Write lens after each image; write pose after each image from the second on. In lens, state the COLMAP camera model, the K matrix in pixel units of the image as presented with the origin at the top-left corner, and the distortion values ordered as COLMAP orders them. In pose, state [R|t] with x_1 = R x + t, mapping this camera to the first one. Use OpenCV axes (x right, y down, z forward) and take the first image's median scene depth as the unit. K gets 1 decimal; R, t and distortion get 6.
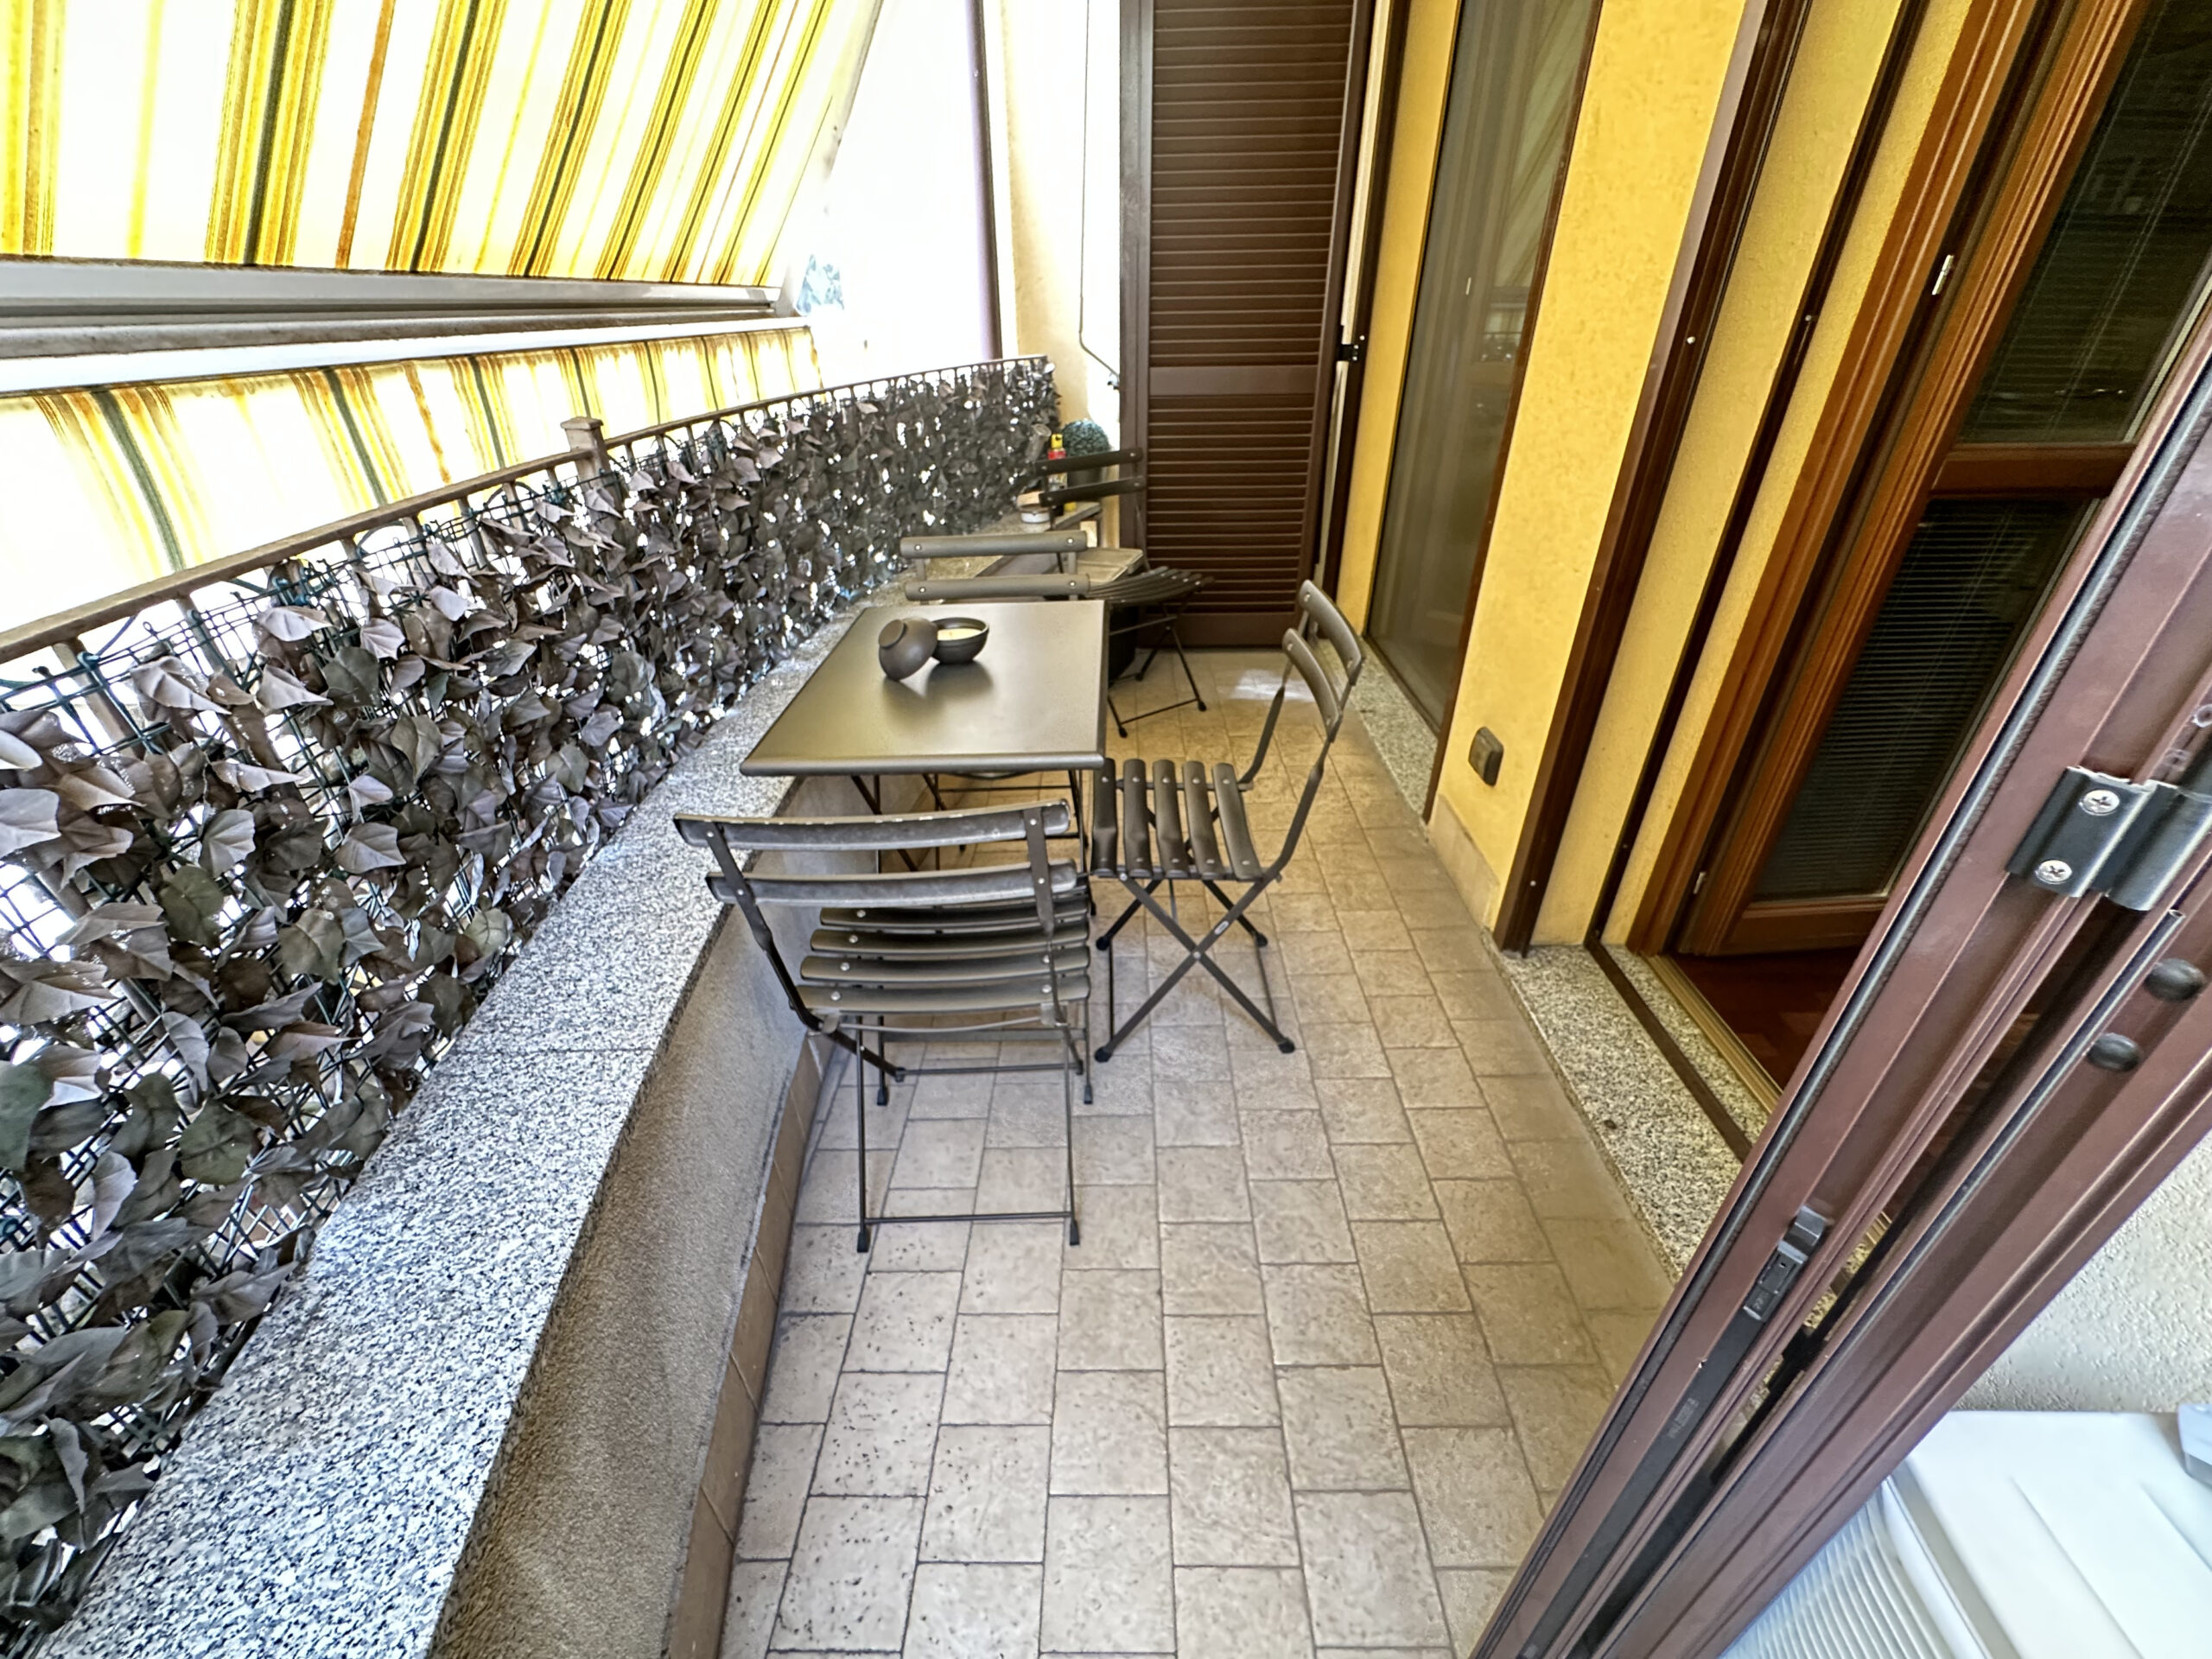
lens RADIAL K [[889.2, 0, 1108.1], [0, 889.2, 828.4], [0, 0, 1]] dist [-0.006108, 0.000577]
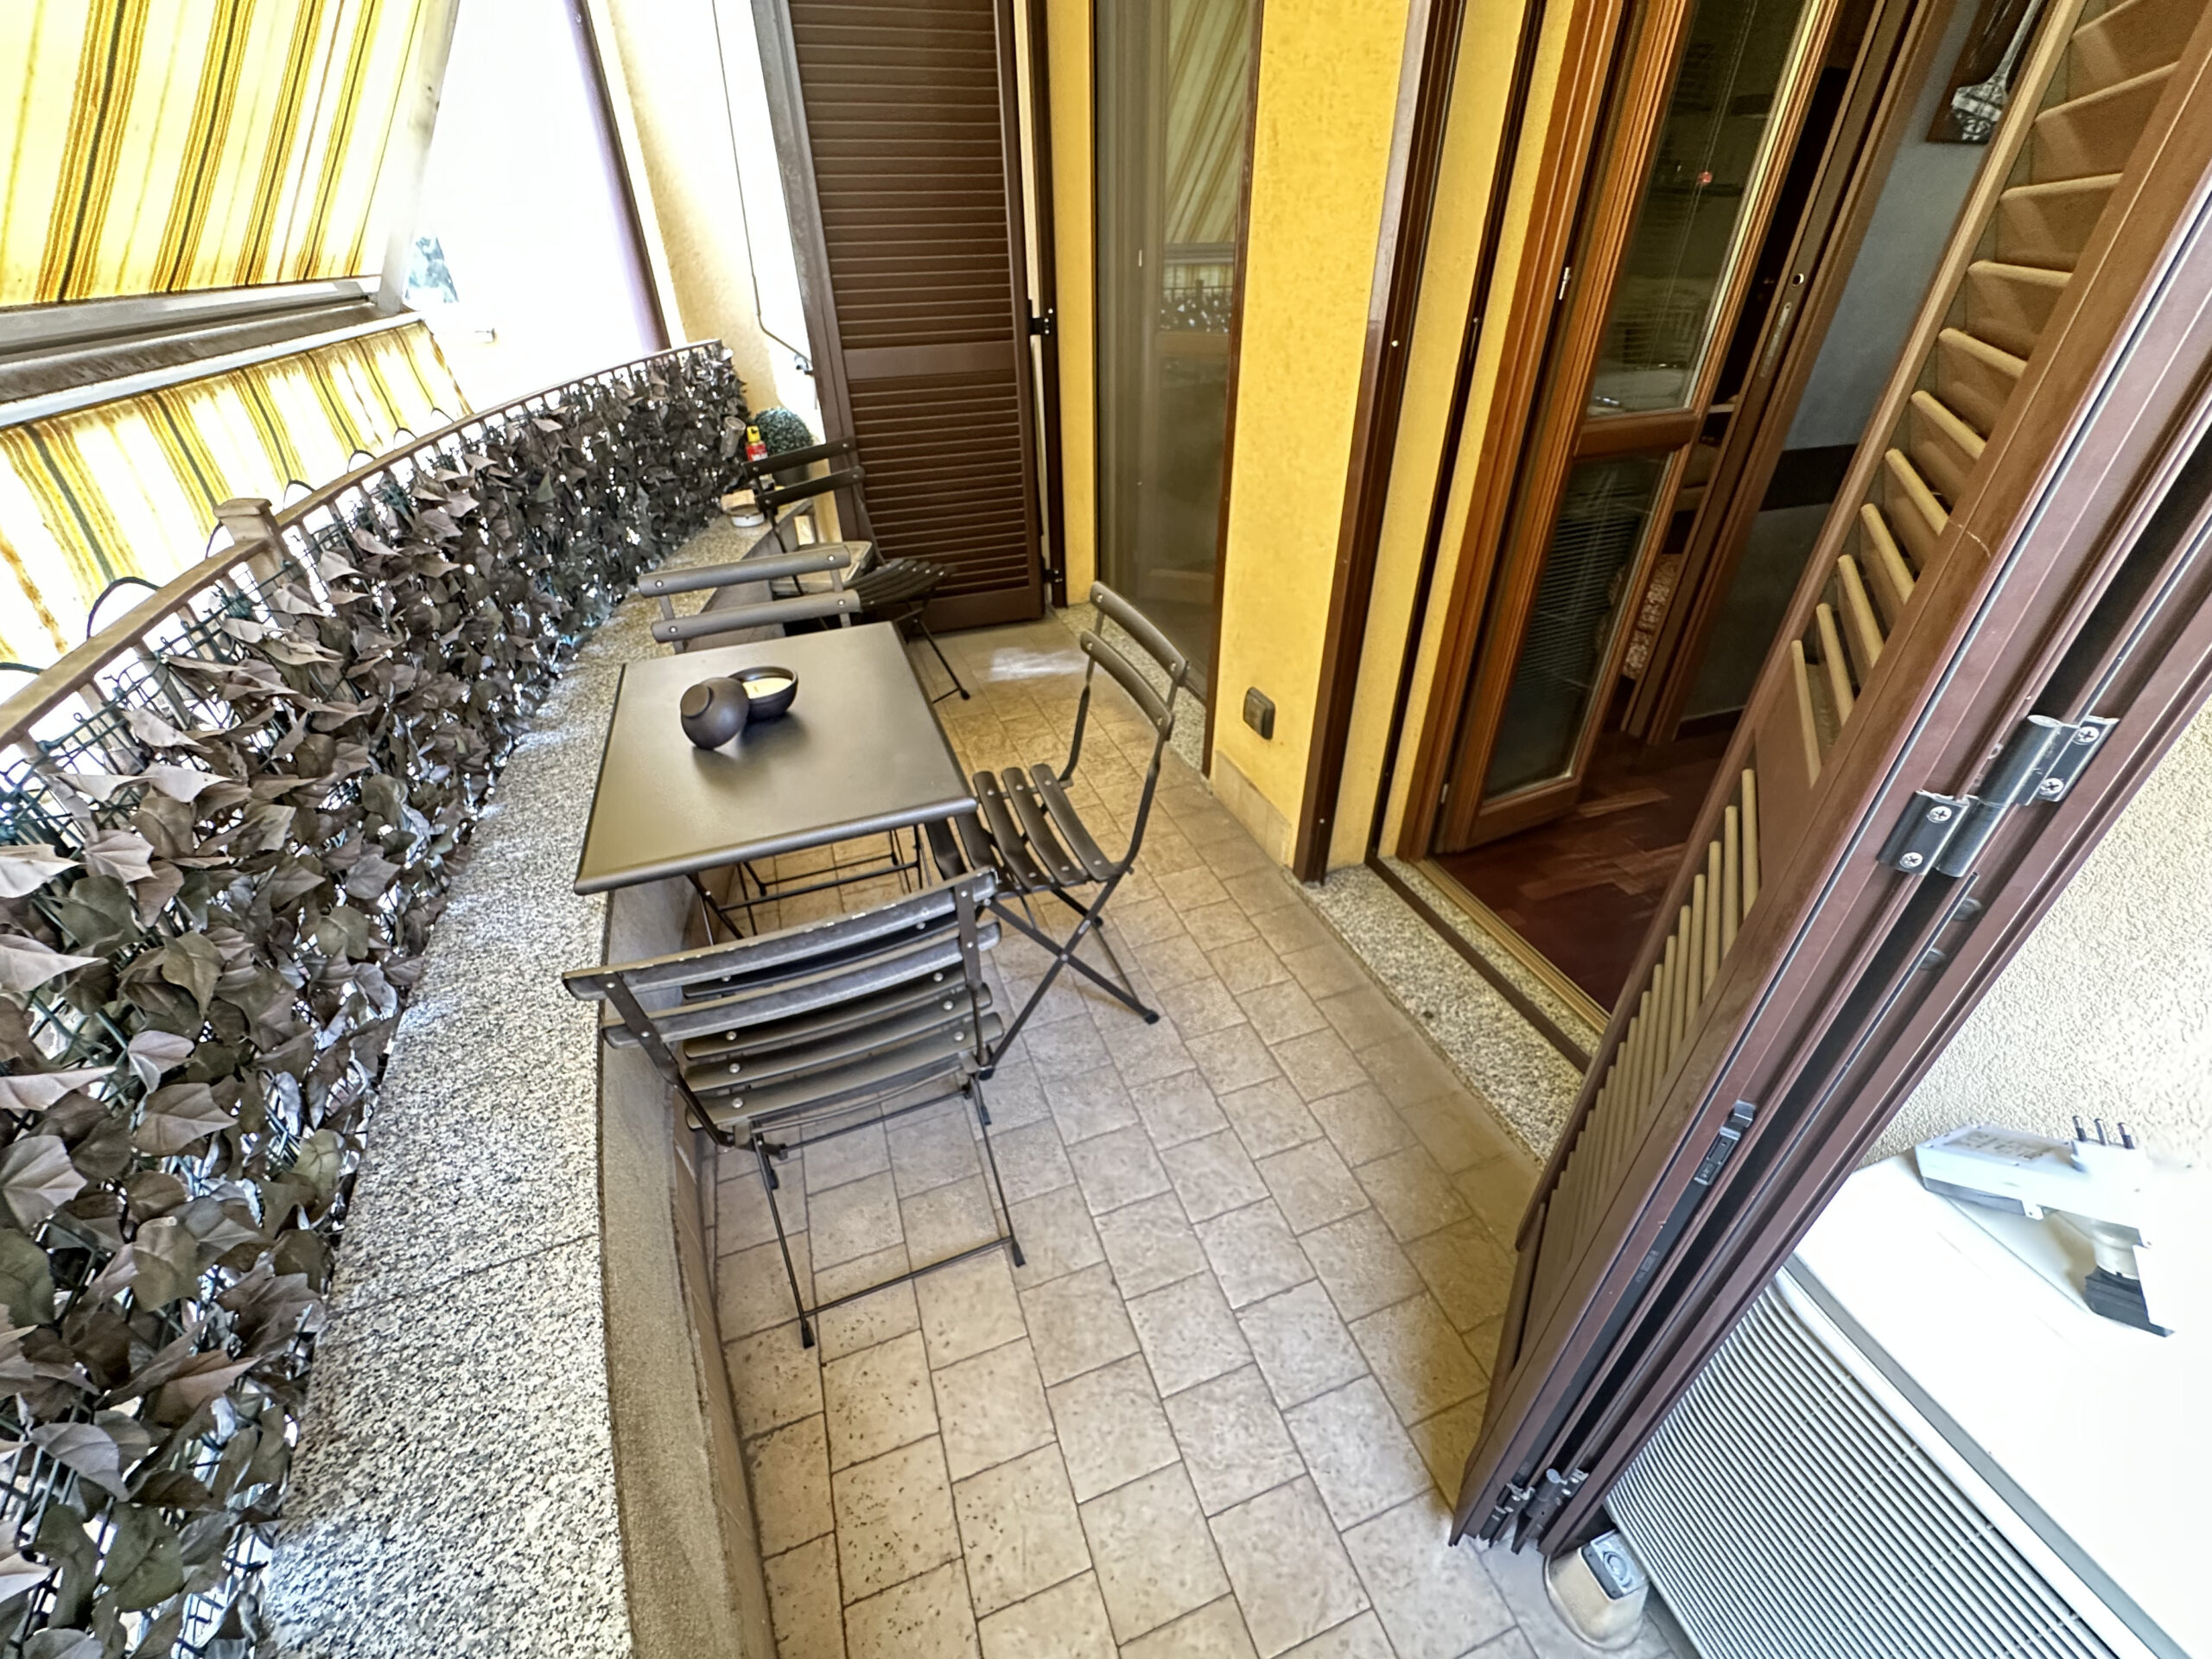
lens RADIAL K [[889.3, 0, 1104.8], [0, 889.3, 828.2], [0, 0, 1]] dist [-0.006795, 0.001544]
pose [[0.936910, -0.196730, 0.288957, -0.136174], [0.182095, 0.980264, 0.076969, -0.082724], [-0.298396, -0.019495, 0.954243, 0.001020]]
